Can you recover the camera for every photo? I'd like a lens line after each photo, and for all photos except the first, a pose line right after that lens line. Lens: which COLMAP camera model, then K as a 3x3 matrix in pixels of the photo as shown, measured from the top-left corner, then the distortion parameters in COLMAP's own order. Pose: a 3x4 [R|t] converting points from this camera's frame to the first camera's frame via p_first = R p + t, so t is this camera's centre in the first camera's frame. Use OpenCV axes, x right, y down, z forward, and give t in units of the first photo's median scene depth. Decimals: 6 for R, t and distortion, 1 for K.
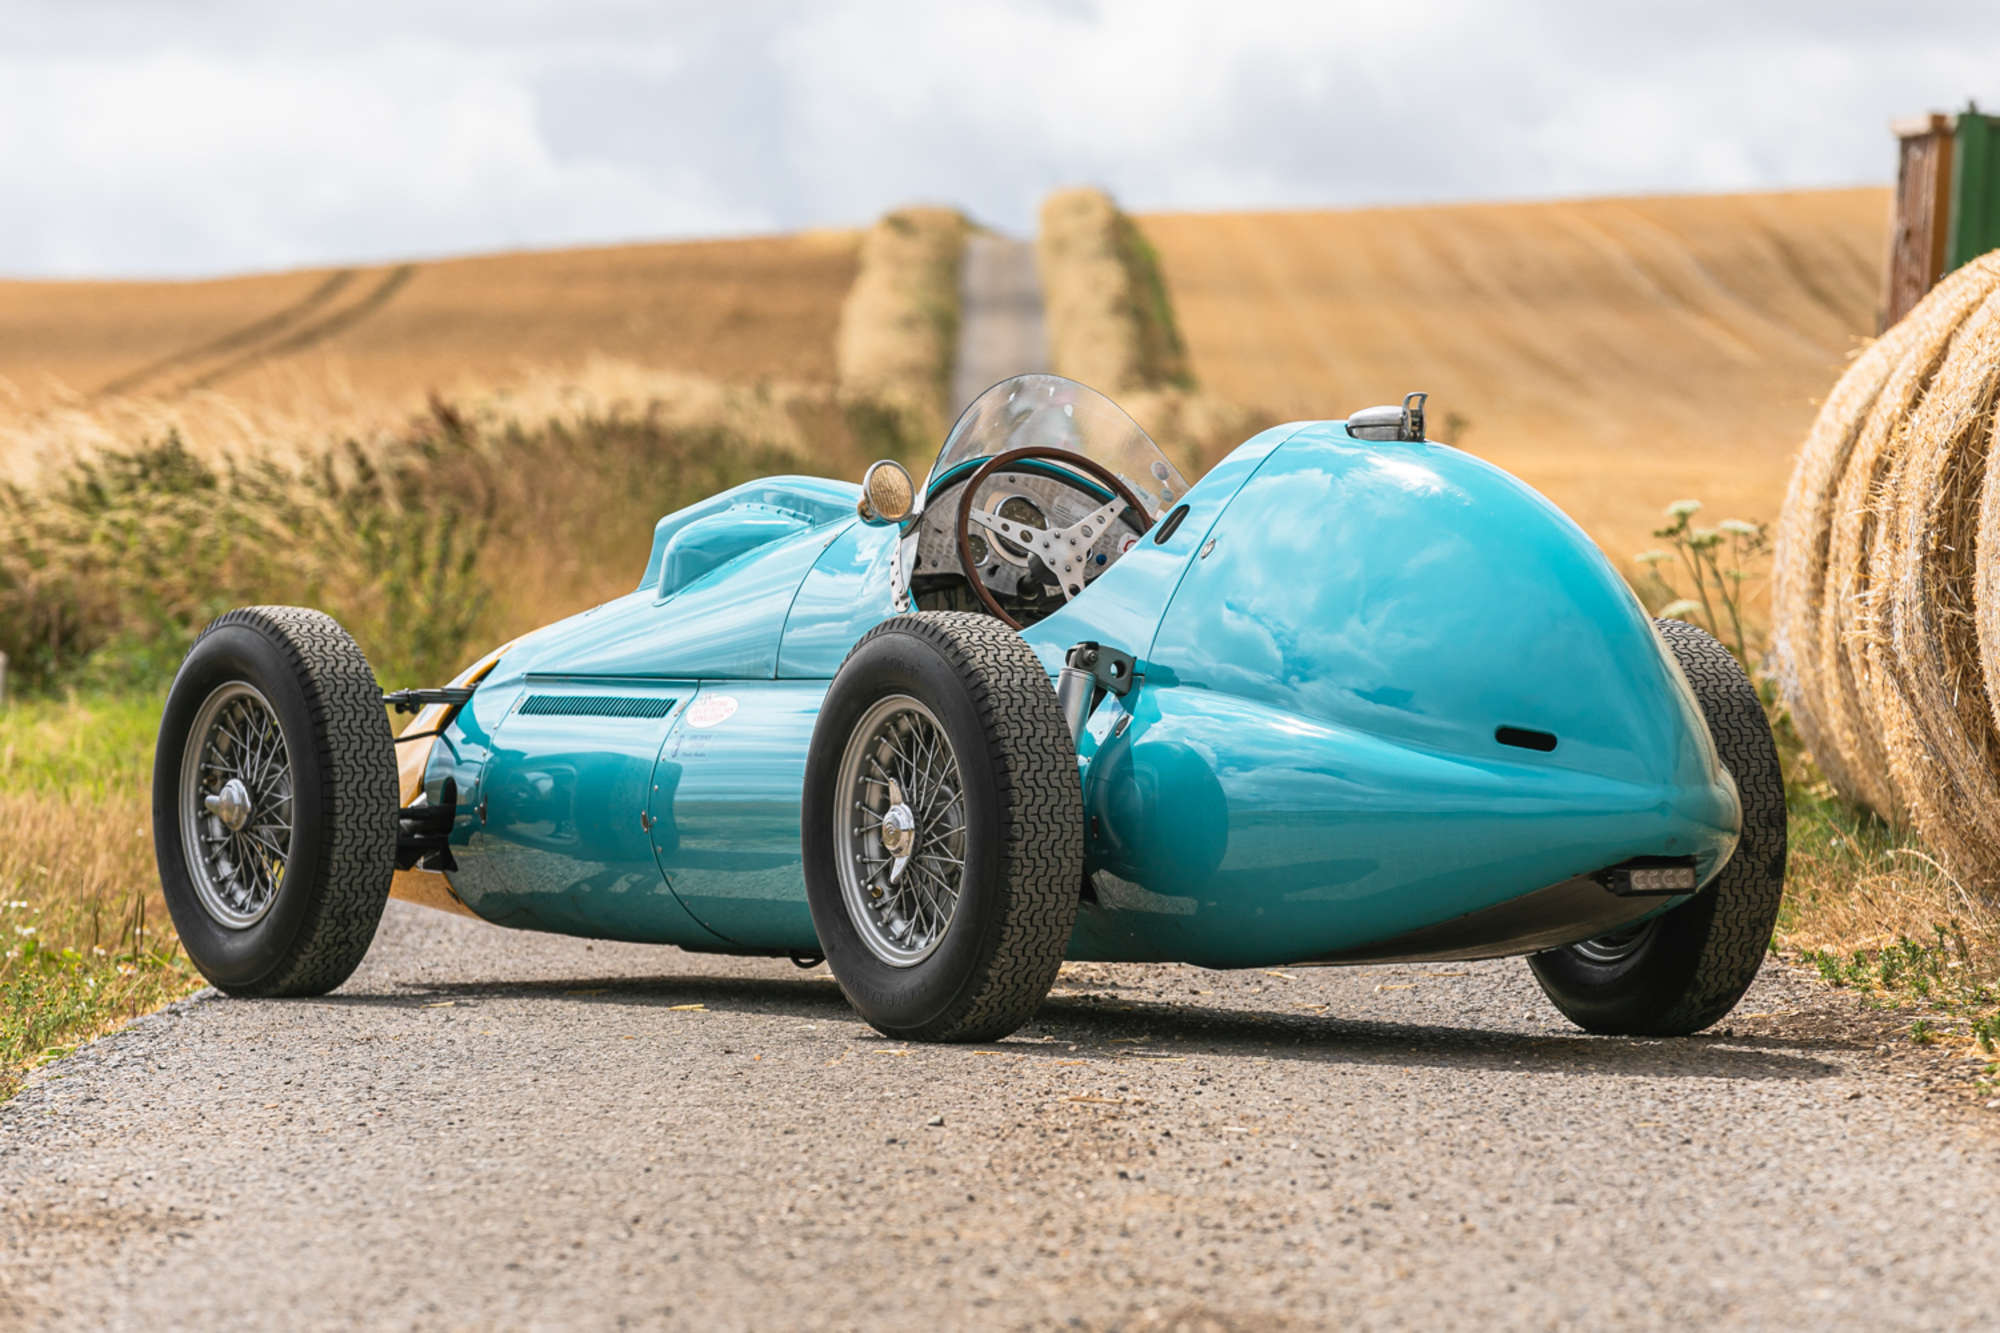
lens RADIAL K [[11516.2, 0, 1000.0], [0, 11516.2, 666.0], [0, 0, 1]] dist [0.003654, 0.000000]
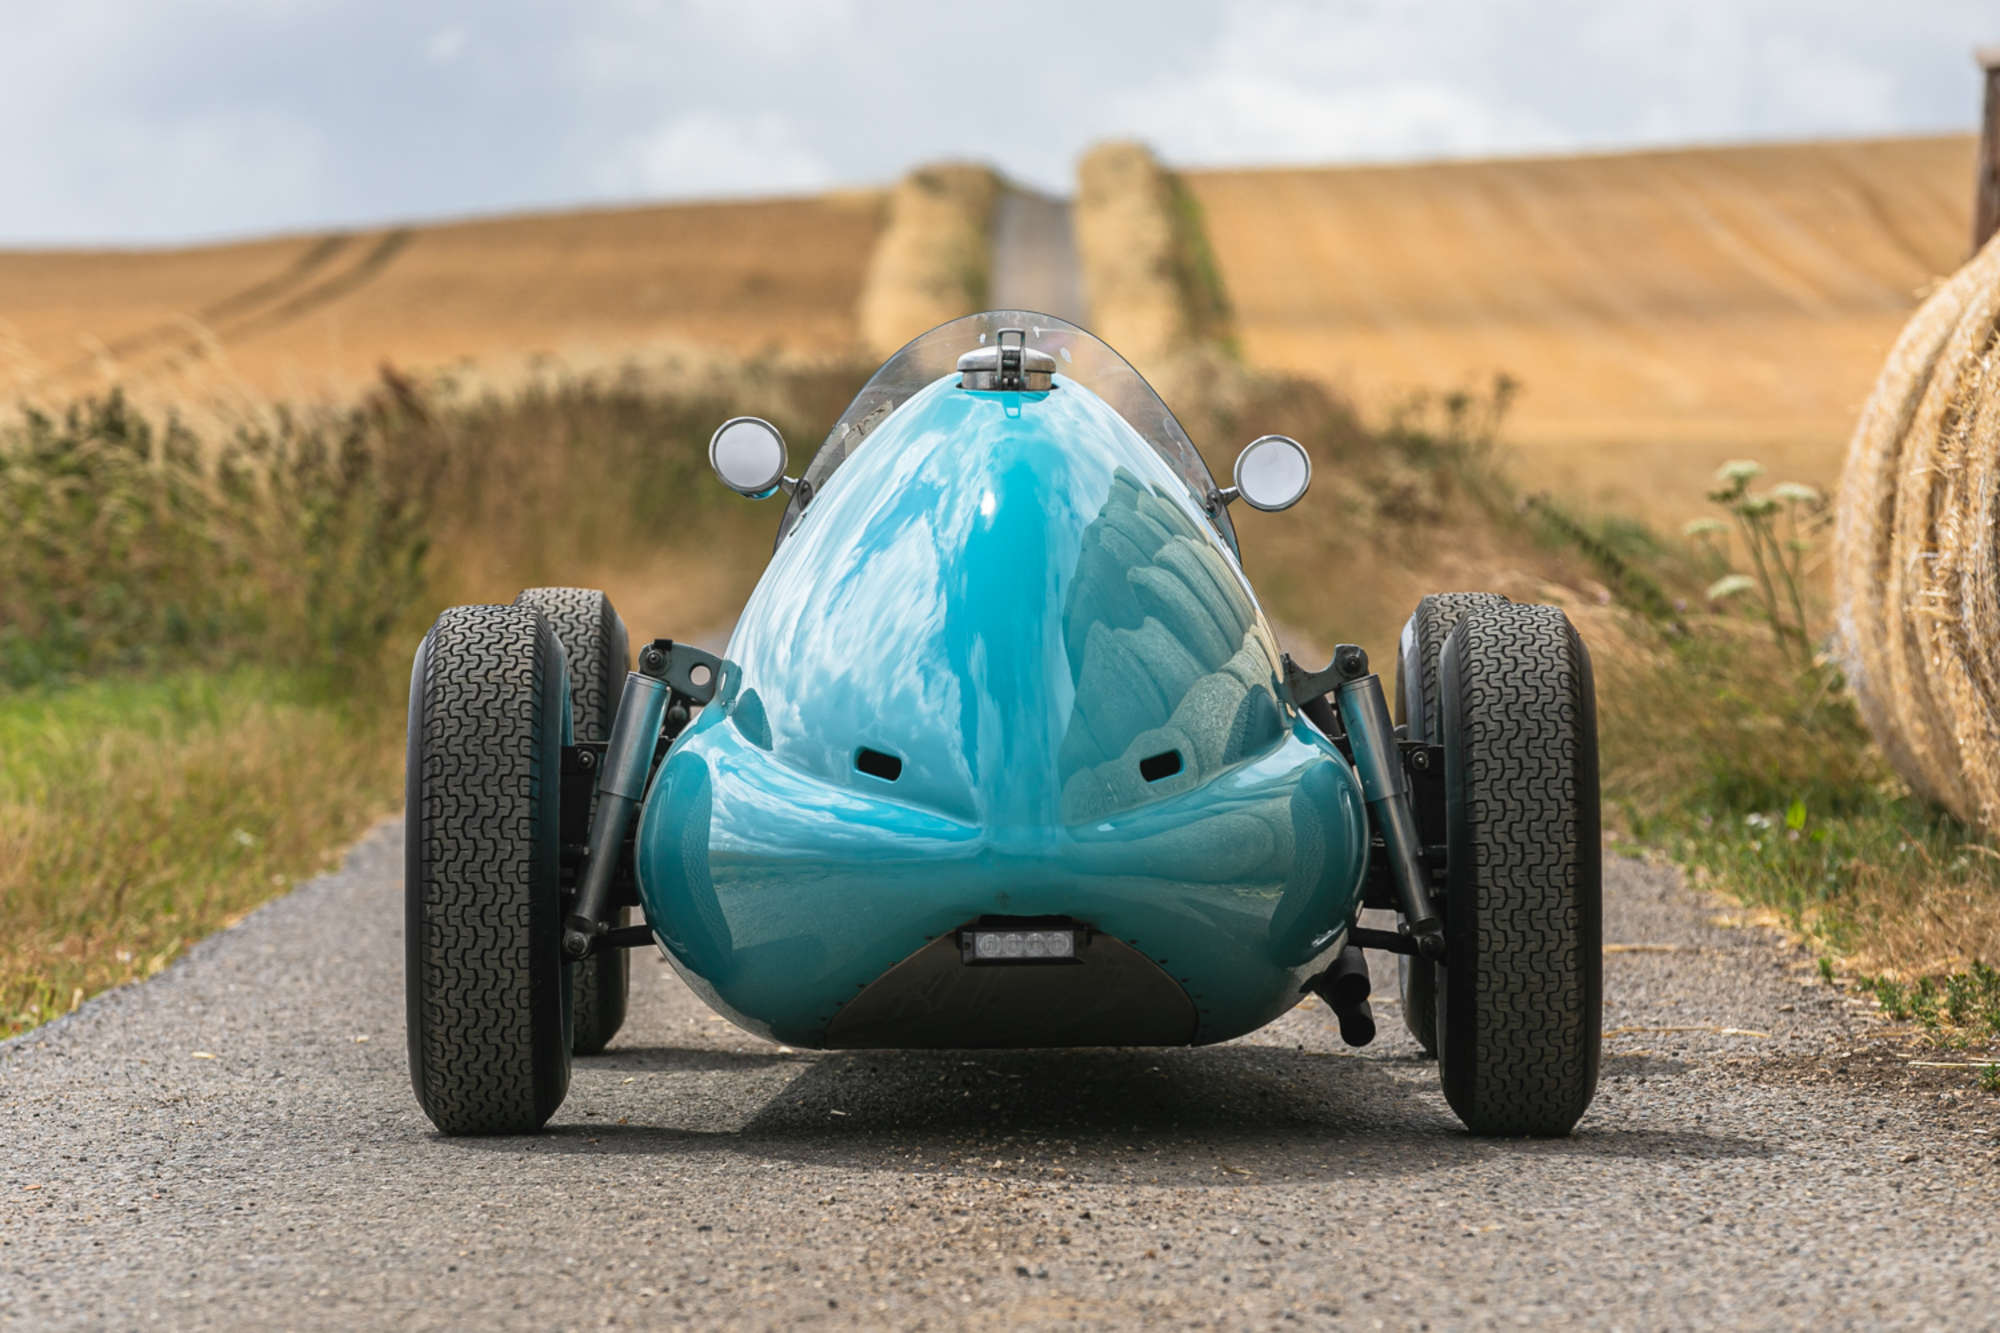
lens RADIAL K [[11516.2, 0, 1000.0], [0, 11516.2, 666.7], [0, 0, 1]] dist [0.003654, 0.000000]
pose [[0.999907, -0.008690, -0.010550, 0.017327], [0.008706, 0.999961, 0.001497, -0.000615], [0.010536, -0.001588, 0.999943, 0.161251]]
